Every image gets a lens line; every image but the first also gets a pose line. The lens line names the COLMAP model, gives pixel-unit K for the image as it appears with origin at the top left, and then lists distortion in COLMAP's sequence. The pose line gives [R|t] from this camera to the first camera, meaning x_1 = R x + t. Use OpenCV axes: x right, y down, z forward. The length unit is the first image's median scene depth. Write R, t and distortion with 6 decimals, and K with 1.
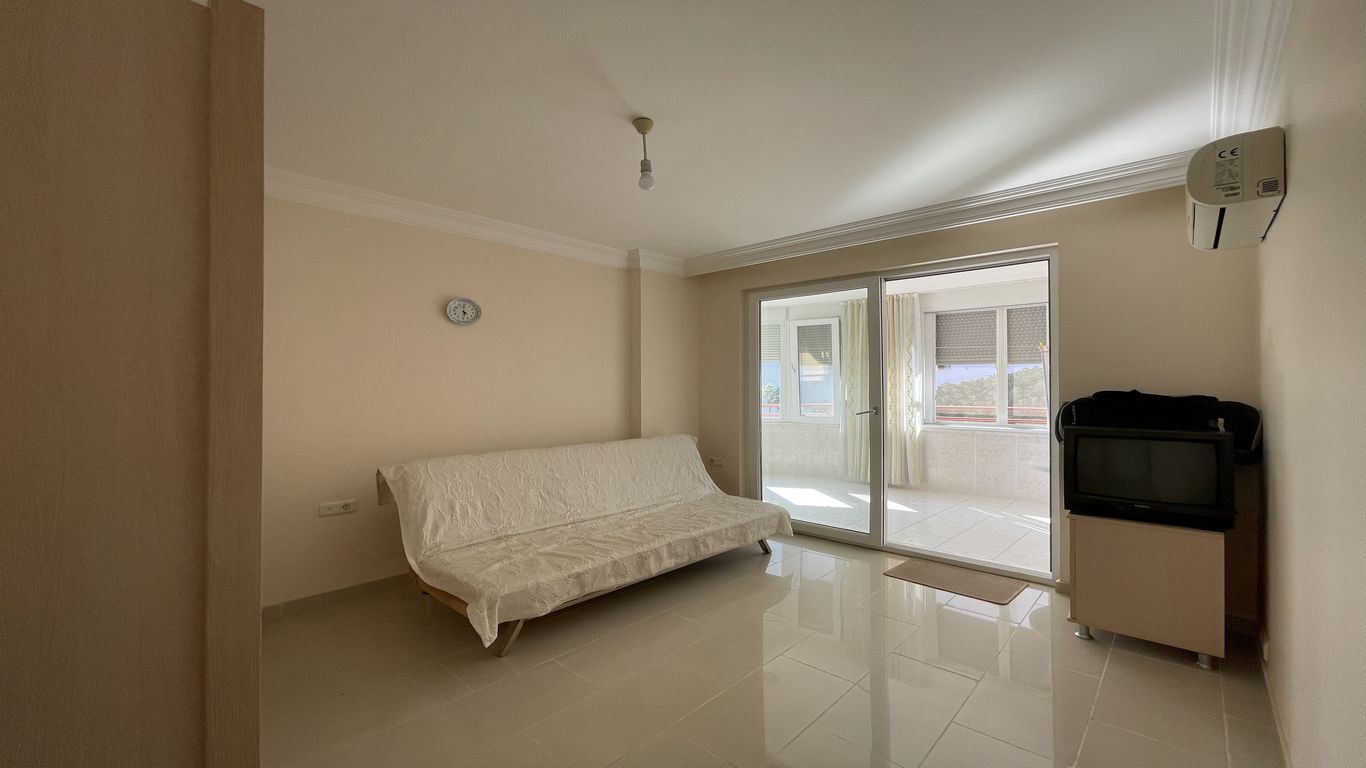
lens RADIAL K [[552.8, 0, 681.8], [0, 552.8, 386.4], [0, 0, 1]] dist [0.001584, 0.000196]
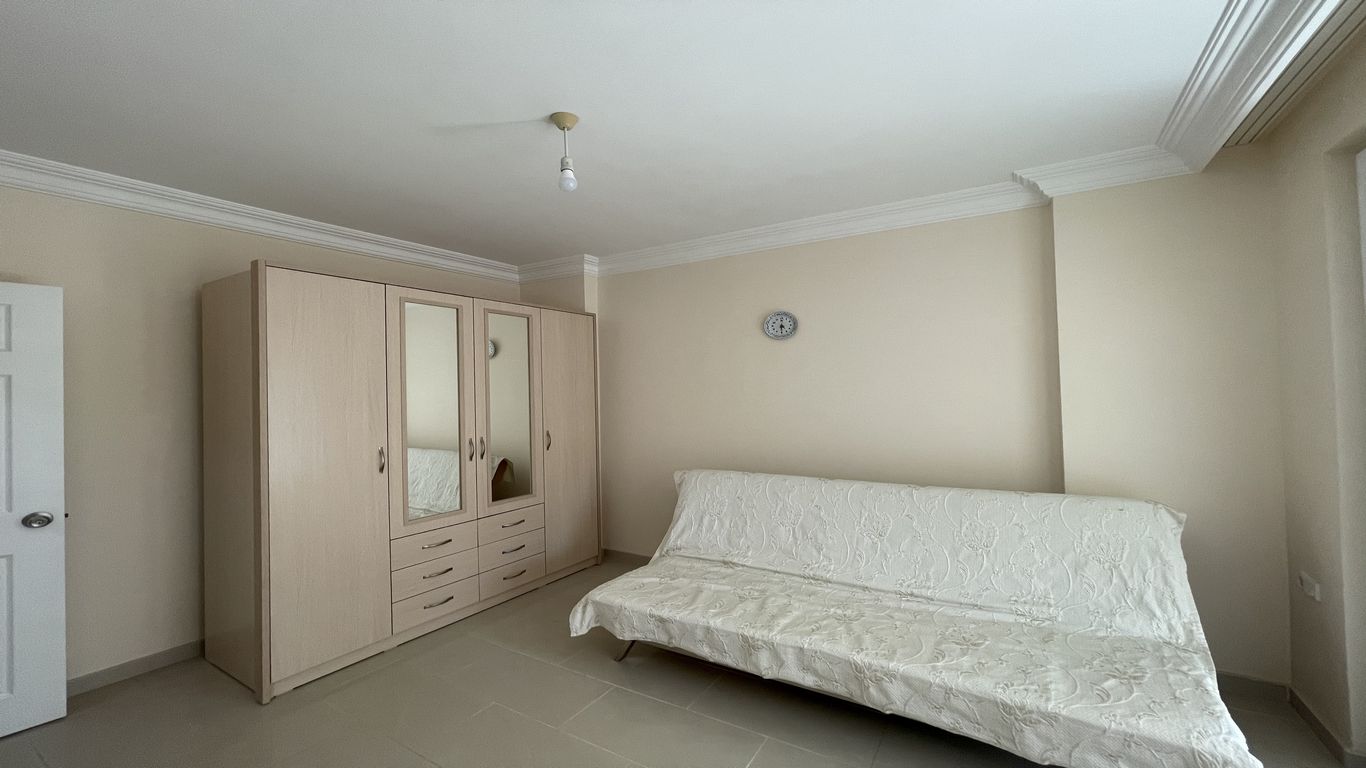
lens RADIAL K [[552.8, 0, 681.8], [0, 552.8, 386.4], [0, 0, 1]] dist [0.001584, 0.000196]
pose [[0.193028, -0.008815, -0.981154, 0.590598], [0.016467, 0.999848, -0.005743, -0.028540], [0.981055, -0.015048, 0.193144, 0.718634]]
